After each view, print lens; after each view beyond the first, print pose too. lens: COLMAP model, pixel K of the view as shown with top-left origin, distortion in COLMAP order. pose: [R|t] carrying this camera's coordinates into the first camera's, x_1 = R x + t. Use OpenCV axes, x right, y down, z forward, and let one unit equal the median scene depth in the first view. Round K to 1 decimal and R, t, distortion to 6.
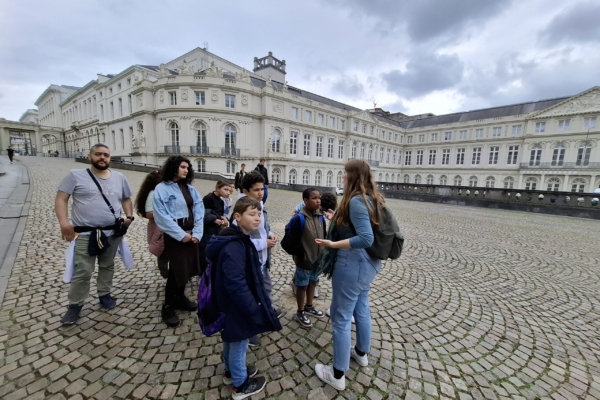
lens RADIAL K [[241.1, 0, 298.0], [0, 241.1, 201.6], [0, 0, 1]] dist [-0.000542, -0.000228]
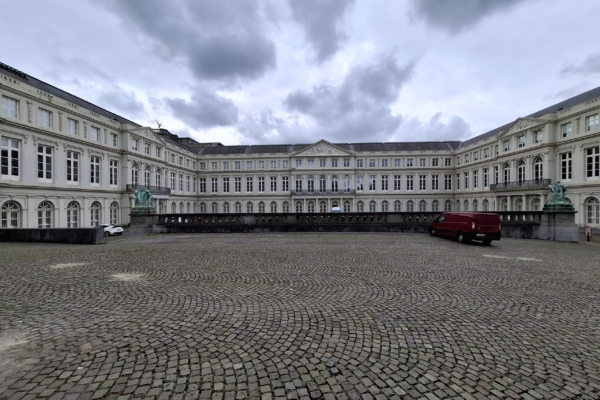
lens RADIAL K [[240.7, 0, 296.5], [0, 240.7, 202.0], [0, 0, 1]] dist [-0.000550, -0.000048]
pose [[0.692669, -0.035916, 0.720361, 0.080028], [0.116901, 0.991144, -0.062991, -0.037027], [-0.711719, 0.127842, 0.690733, 0.265239]]
